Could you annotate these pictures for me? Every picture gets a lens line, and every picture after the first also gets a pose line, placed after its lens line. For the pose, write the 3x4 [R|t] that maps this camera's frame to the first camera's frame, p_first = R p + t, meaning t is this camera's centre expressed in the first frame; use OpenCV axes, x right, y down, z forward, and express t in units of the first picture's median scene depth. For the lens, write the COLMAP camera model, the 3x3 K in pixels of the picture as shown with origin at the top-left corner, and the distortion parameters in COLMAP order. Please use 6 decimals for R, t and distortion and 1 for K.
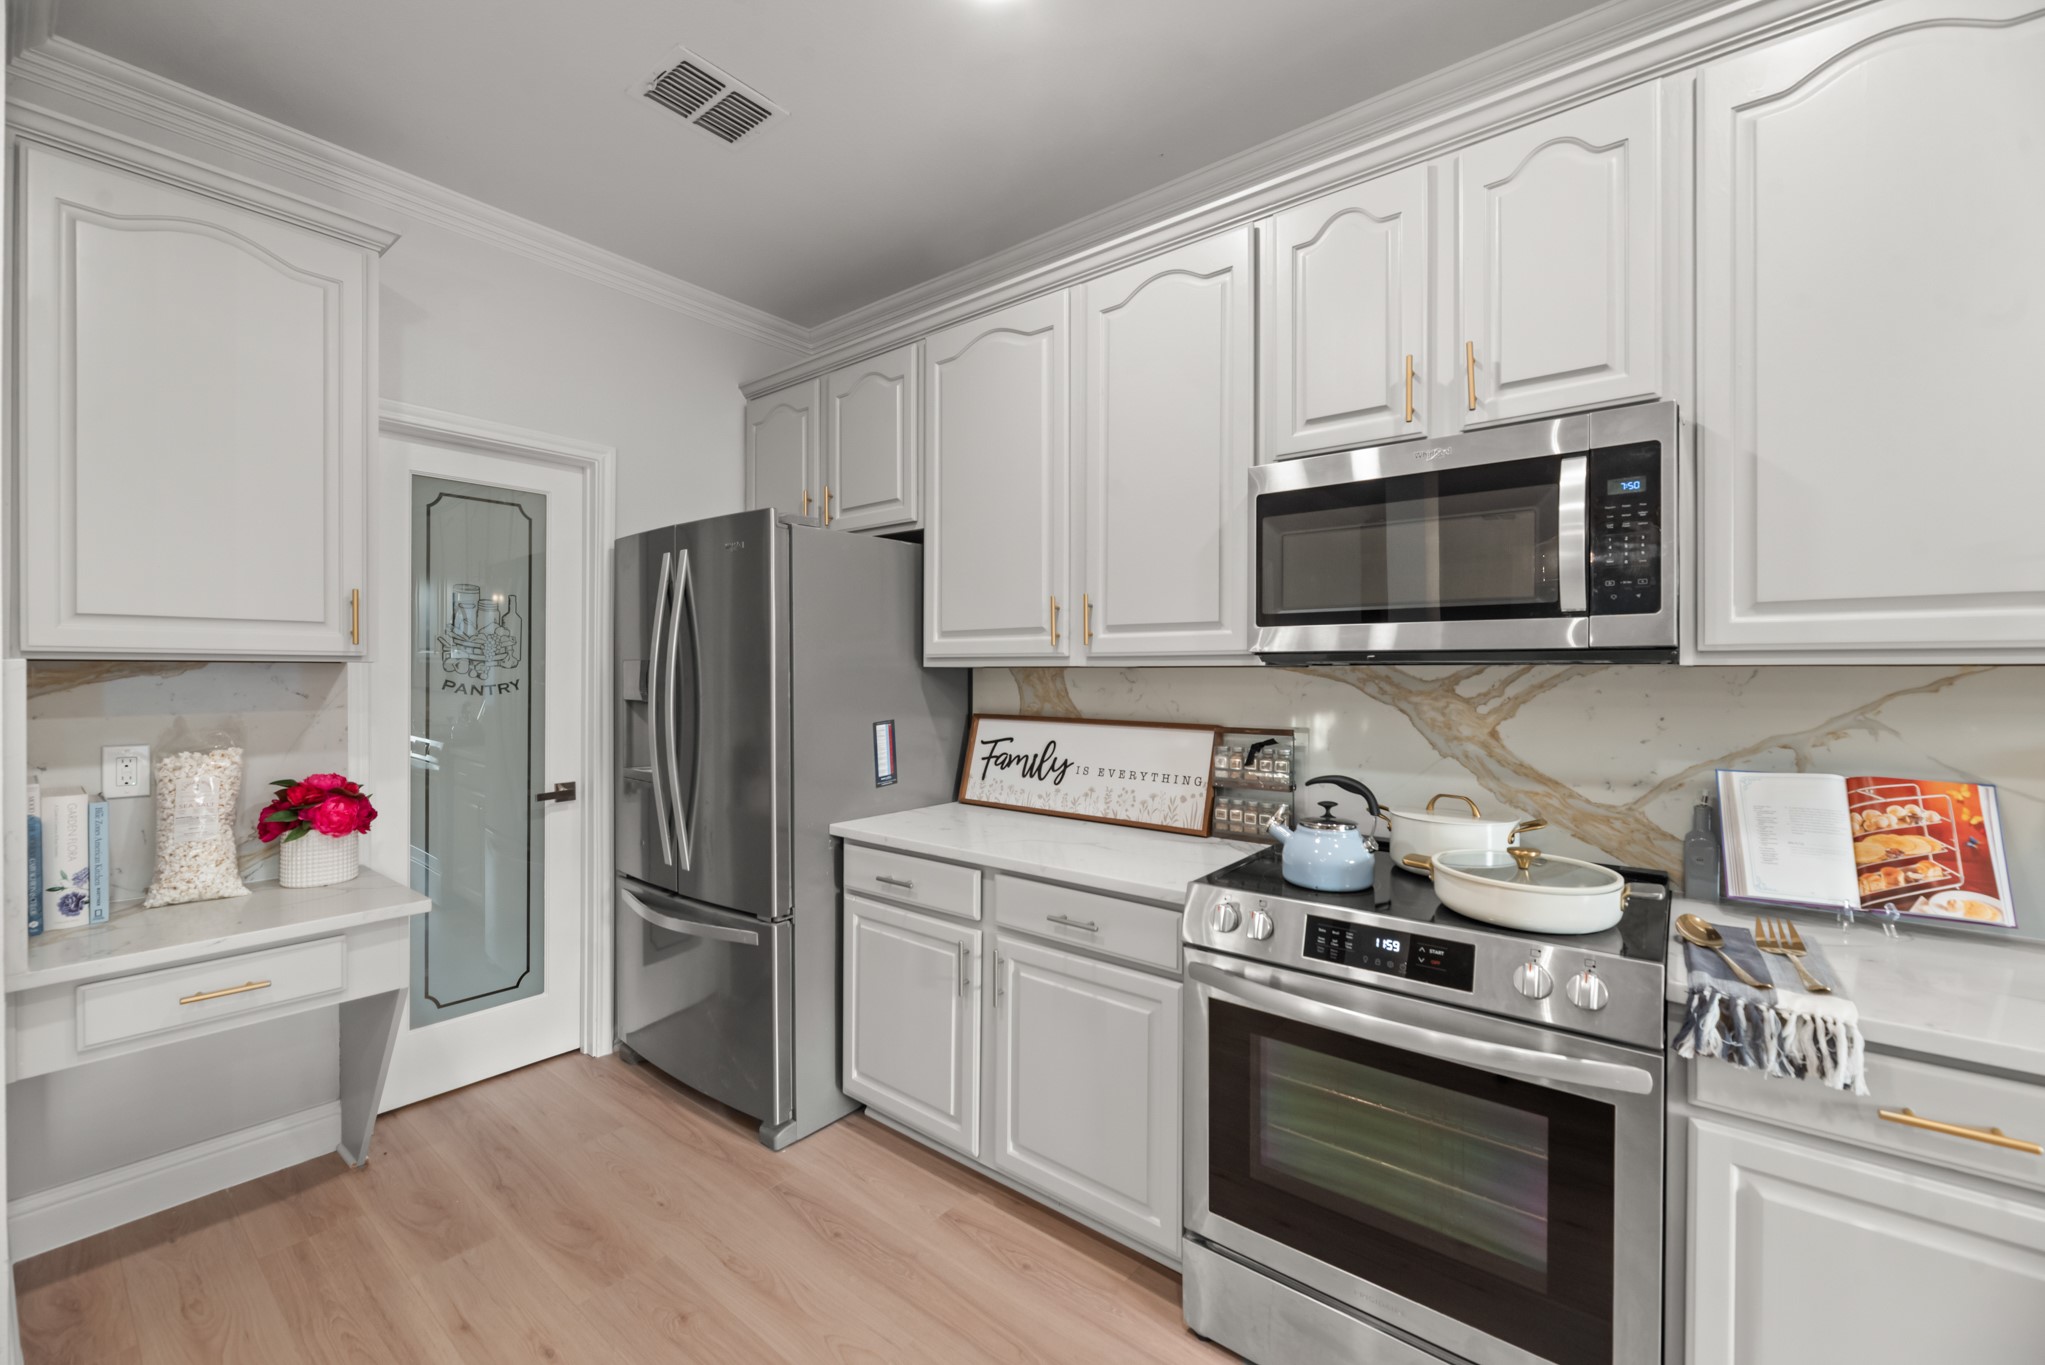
lens RADIAL K [[816.0, 0, 1022.5], [0, 816.0, 682.5], [0, 0, 1]] dist [-0.002313, -0.000067]
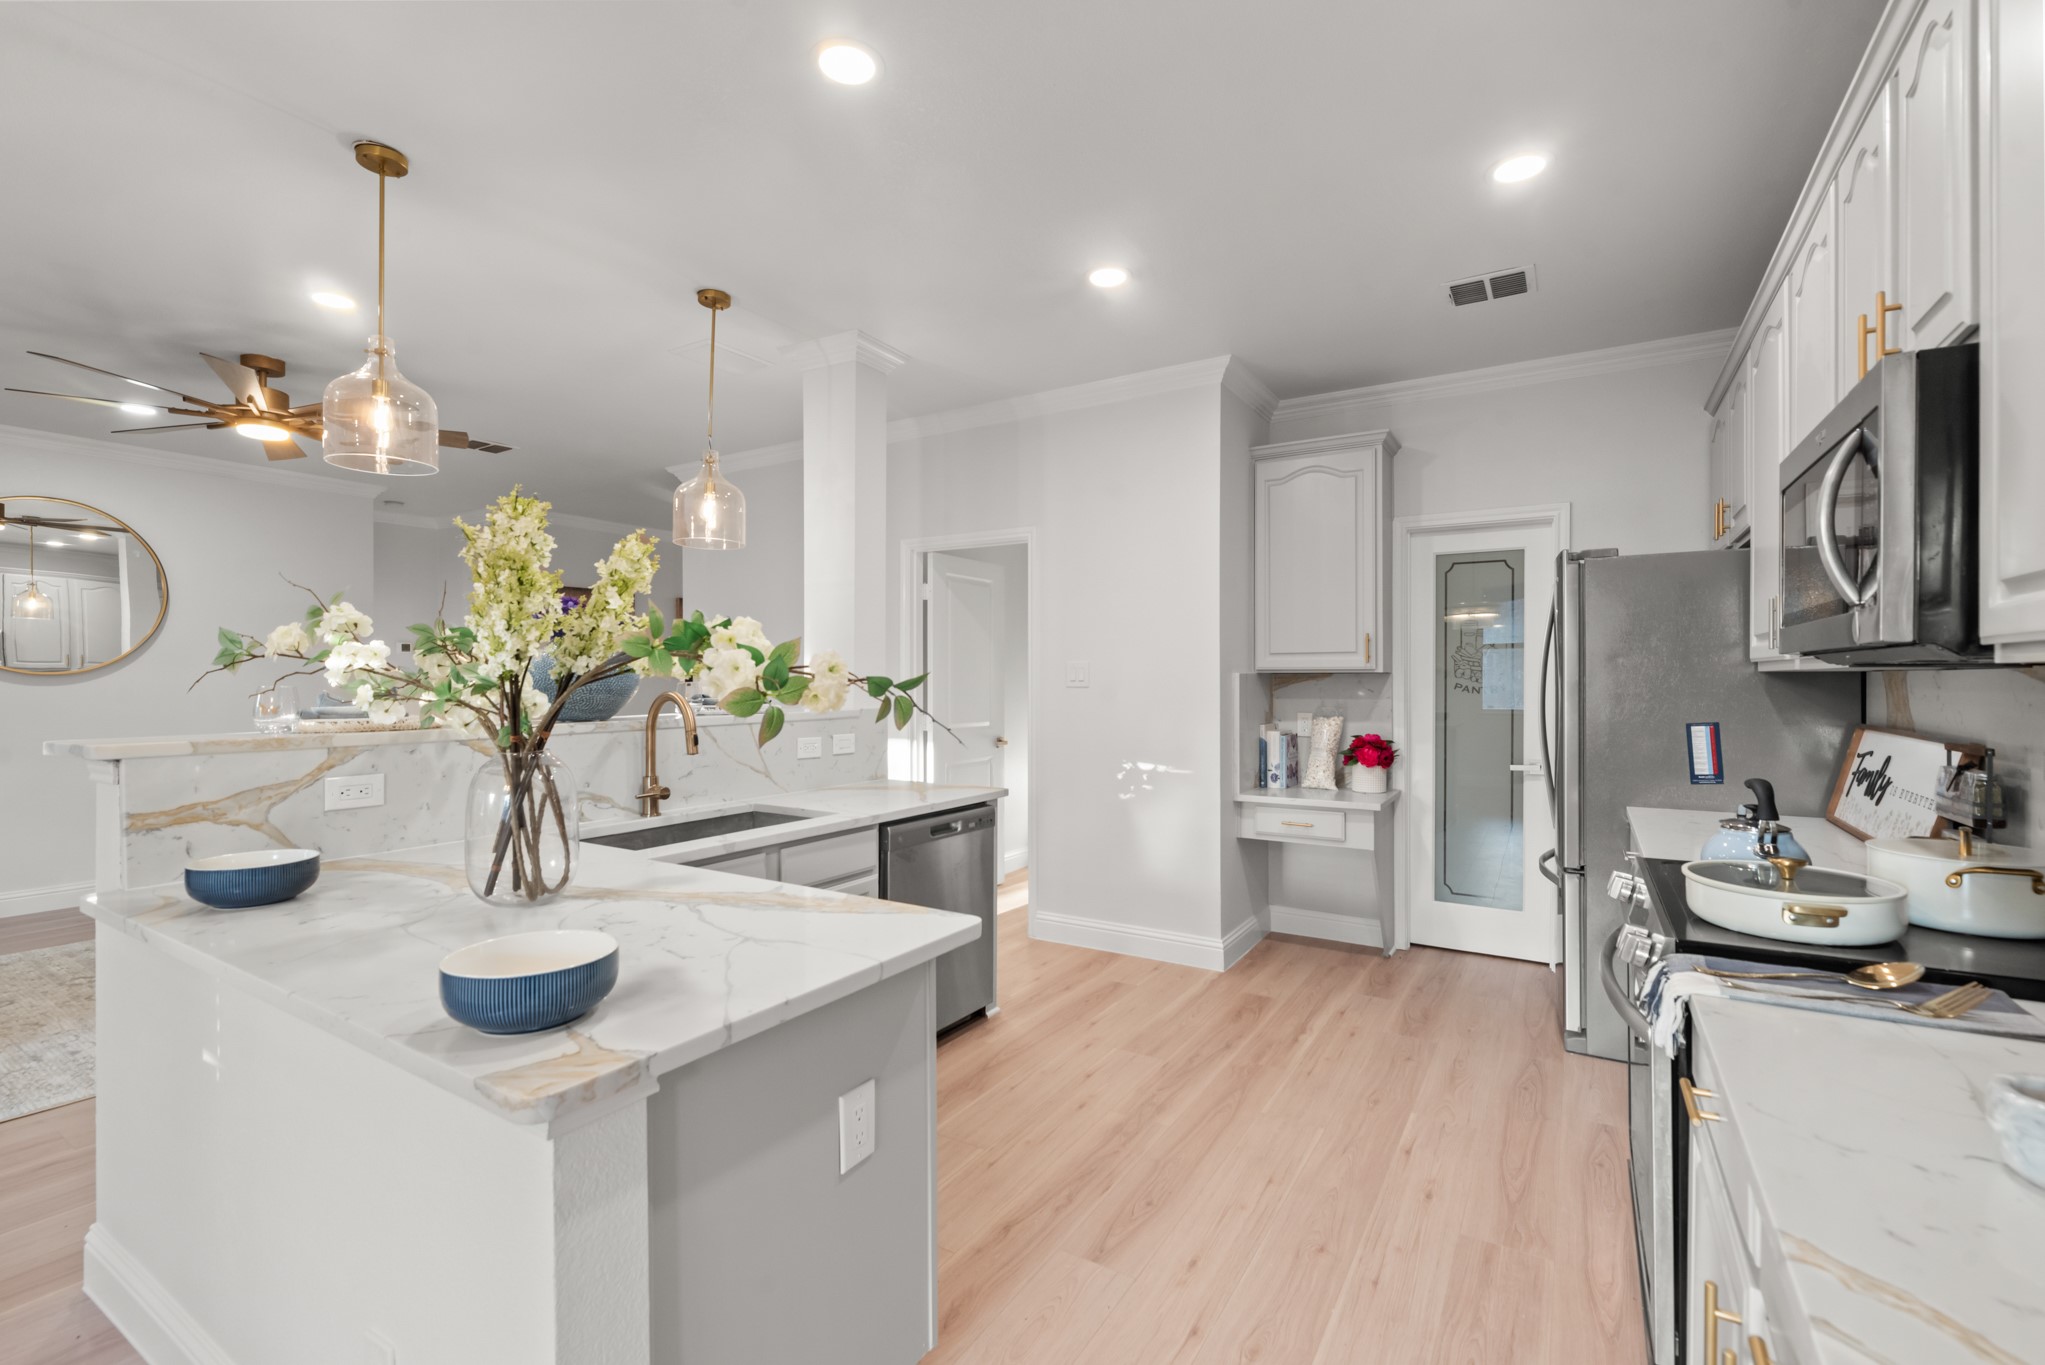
lens RADIAL K [[906.8, 0, 1022.5], [0, 906.8, 682.5], [0, 0, 1]] dist [0.000457, 0.000070]
pose [[0.113255, 0.001680, -0.993565, 1.102311], [-0.008733, 0.999962, 0.000695, 0.002352], [0.993528, 0.008598, 0.113265, -0.014440]]
